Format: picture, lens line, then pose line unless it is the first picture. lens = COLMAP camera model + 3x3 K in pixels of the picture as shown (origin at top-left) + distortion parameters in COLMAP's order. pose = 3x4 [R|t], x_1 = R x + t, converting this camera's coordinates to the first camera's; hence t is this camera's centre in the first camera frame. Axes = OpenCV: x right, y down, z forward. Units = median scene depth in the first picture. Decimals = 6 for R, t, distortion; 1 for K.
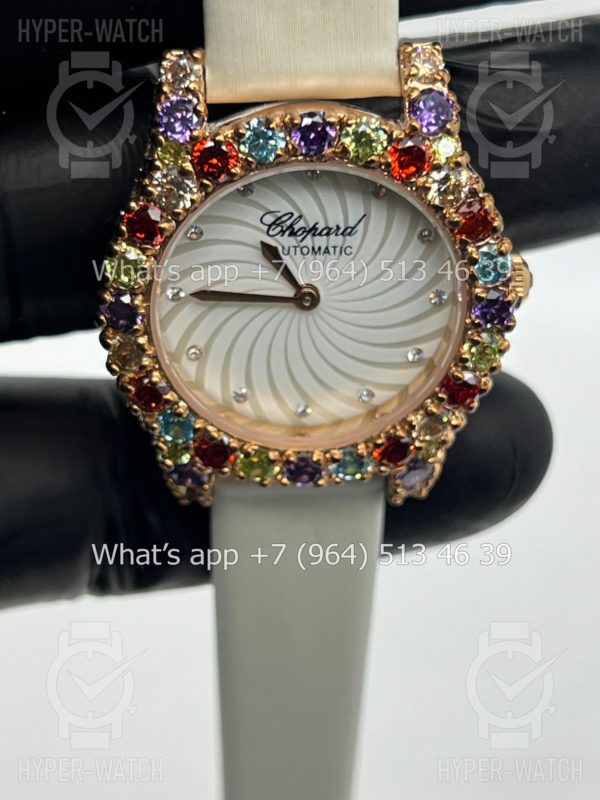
lens RADIAL K [[1862.2, 0, 300.0], [0, 1862.2, 400.0], [0, 0, 1]] dist [0.063835, -0.120109]
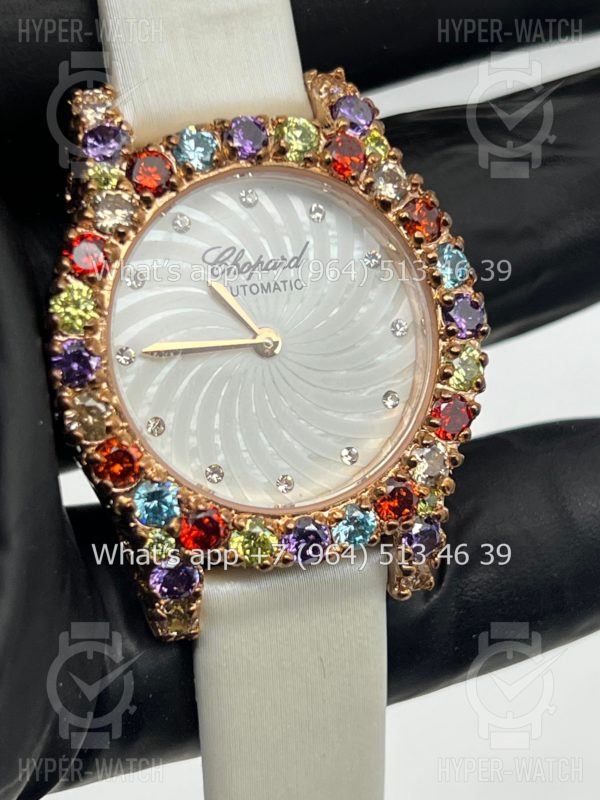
lens RADIAL K [[1862.2, 0, 300.0], [0, 1862.2, 400.0], [0, 0, 1]] dist [0.063835, -0.120109]
pose [[0.952099, -0.155735, 0.263161, -0.227508], [0.268774, 0.836625, -0.477304, 0.412827], [-0.145834, 0.525172, 0.838407, 0.252786]]
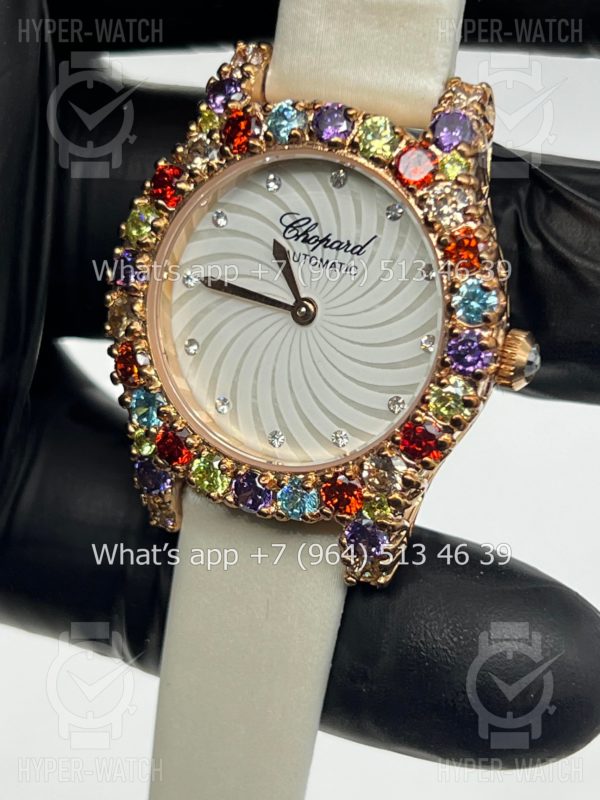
lens RADIAL K [[1862.2, 0, 300.0], [0, 1862.2, 400.0], [0, 0, 1]] dist [0.063835, -0.120109]
pose [[0.874553, 0.213615, -0.435345, 0.445241], [-0.380123, 0.859416, -0.341922, 0.326236], [0.301103, 0.464514, 0.832805, 0.205774]]
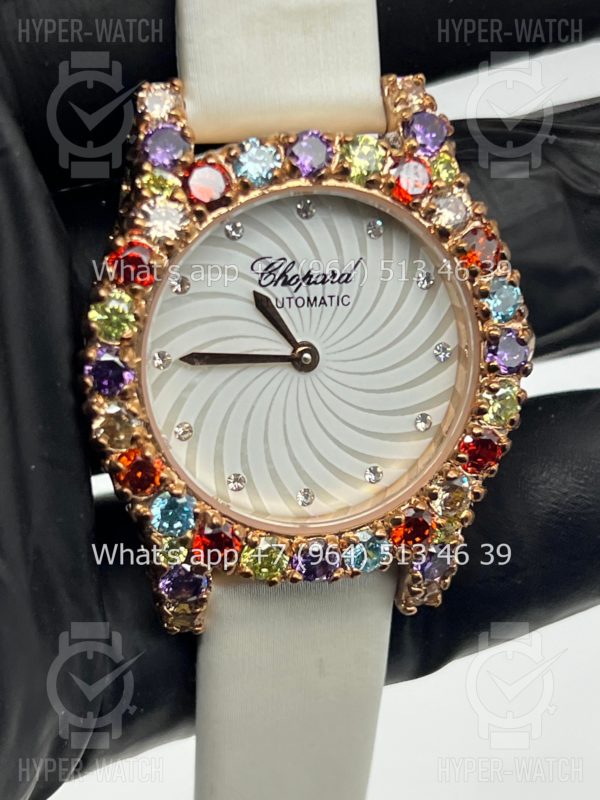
lens RADIAL K [[1862.2, 0, 300.0], [0, 1862.2, 400.0], [0, 0, 1]] dist [0.063835, -0.120109]
pose [[0.979260, -0.069376, 0.190358, -0.174620], [0.128711, 0.938617, -0.320051, 0.257168], [-0.156469, 0.337914, 0.928079, 0.170095]]
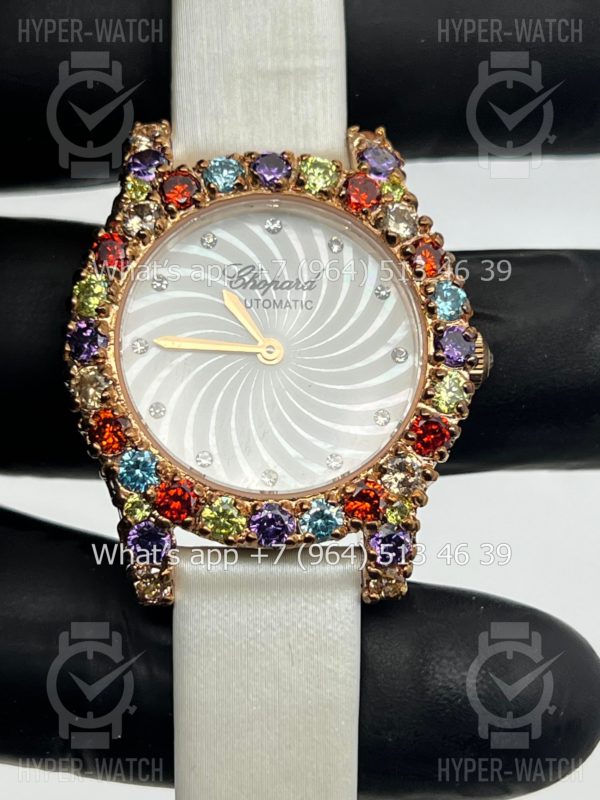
lens RADIAL K [[1862.2, 0, 300.0], [0, 1862.2, 400.0], [0, 0, 1]] dist [0.063835, -0.120109]
pose [[0.999555, -0.025982, 0.014631, 0.004568], [0.029248, 0.758765, -0.650708, 0.631758], [0.005805, 0.650846, 0.759187, 0.253566]]
